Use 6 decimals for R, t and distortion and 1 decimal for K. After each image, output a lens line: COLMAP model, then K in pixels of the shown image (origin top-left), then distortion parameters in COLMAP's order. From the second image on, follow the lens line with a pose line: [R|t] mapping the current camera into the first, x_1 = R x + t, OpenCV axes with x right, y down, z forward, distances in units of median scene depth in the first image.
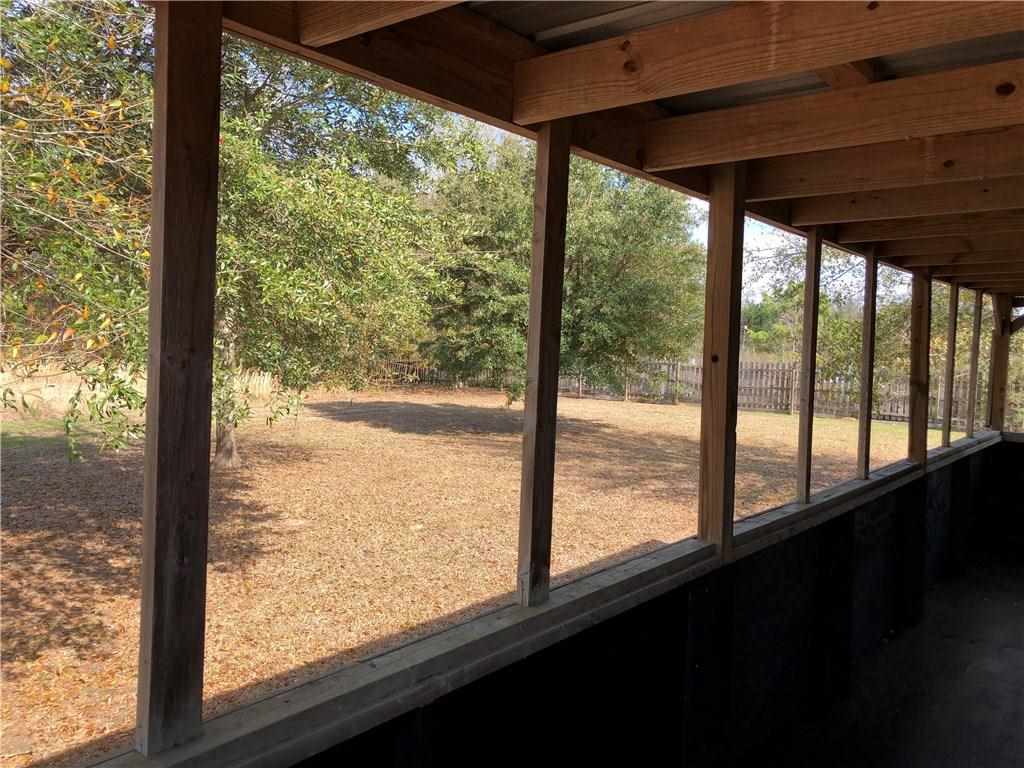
lens RADIAL K [[839.4, 0, 508.6], [0, 839.4, 384.5], [0, 0, 1]] dist [0.039522, -0.035807]
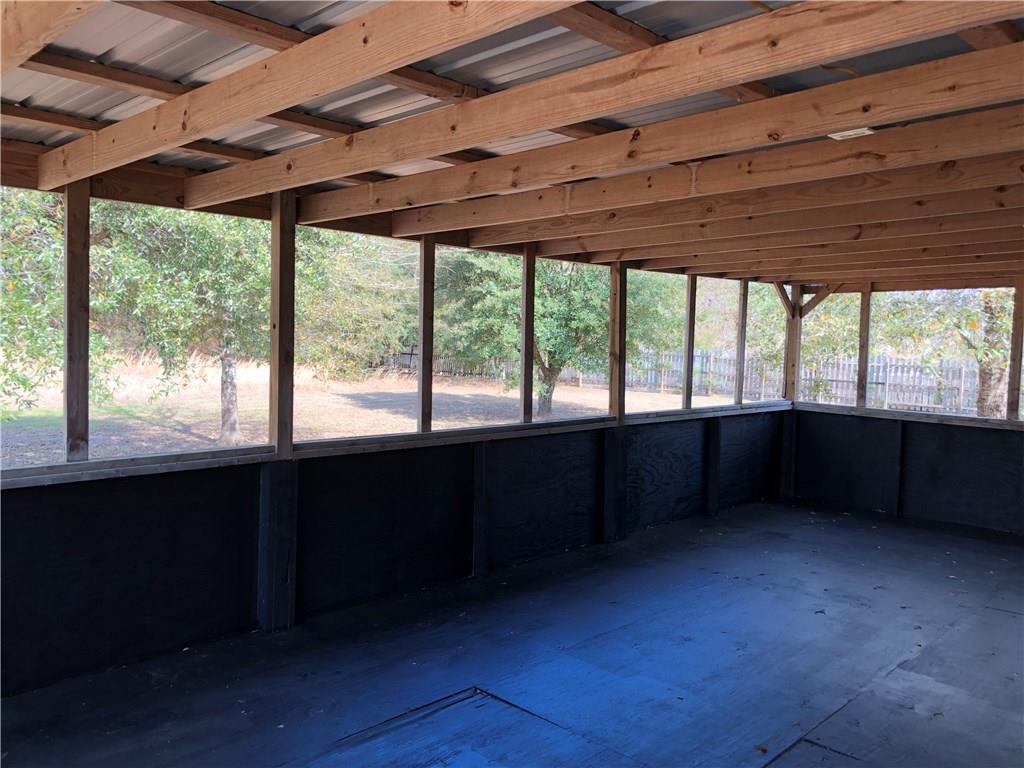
lens RADIAL K [[839.4, 0, 514.4], [0, 839.4, 384.2], [0, 0, 1]] dist [0.039522, -0.035807]
pose [[0.994855, -0.000144, -0.101311, 0.120419], [0.000514, 0.999993, 0.003623, 0.010122], [0.101309, -0.003656, 0.994848, -0.070550]]
